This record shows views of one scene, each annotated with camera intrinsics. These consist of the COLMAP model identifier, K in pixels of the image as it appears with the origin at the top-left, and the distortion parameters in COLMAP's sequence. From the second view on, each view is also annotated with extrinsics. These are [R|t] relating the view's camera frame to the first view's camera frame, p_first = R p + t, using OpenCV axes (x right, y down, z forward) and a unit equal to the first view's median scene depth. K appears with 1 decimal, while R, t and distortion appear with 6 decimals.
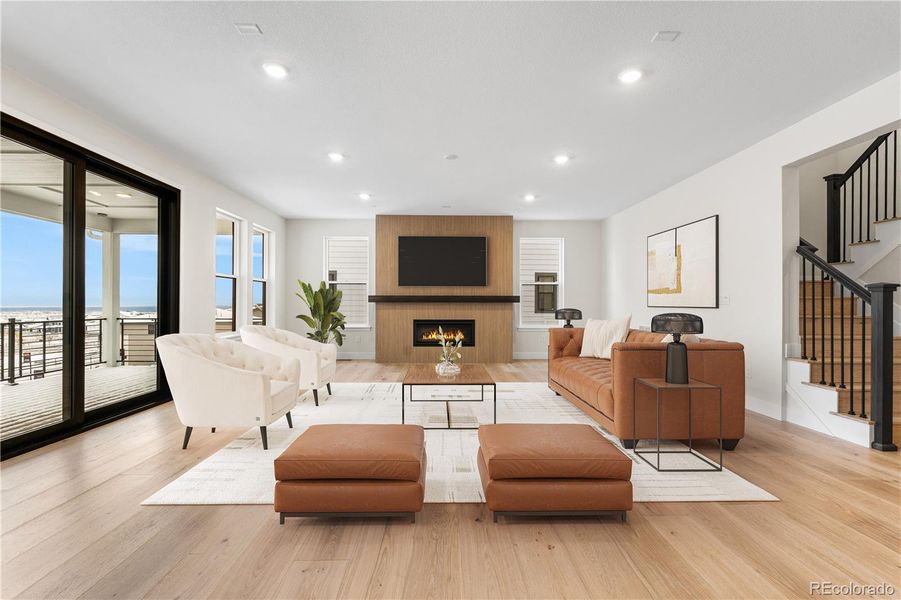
lens RADIAL K [[404.6, 0, 444.8], [0, 404.6, 317.6], [0, 0, 1]] dist [-0.000495, 0.000085]
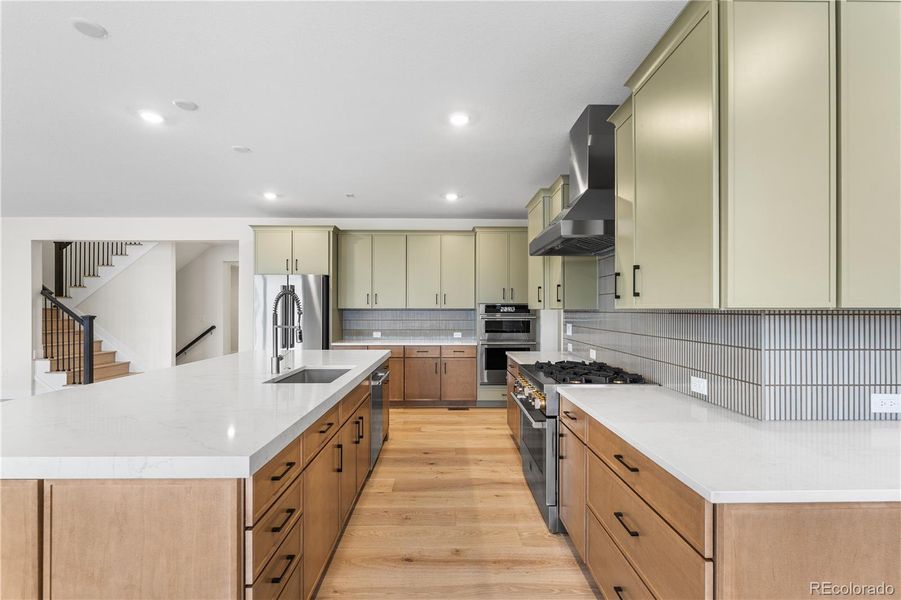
lens RADIAL K [[404.6, 0, 447.7], [0, 404.6, 307.6], [0, 0, 1]] dist [-0.000495, 0.000085]
pose [[0.017906, 0.026939, 0.999477, -0.753748], [0.037659, 0.998909, -0.027598, 0.002214], [-0.999130, 0.038133, 0.016872, -0.689747]]
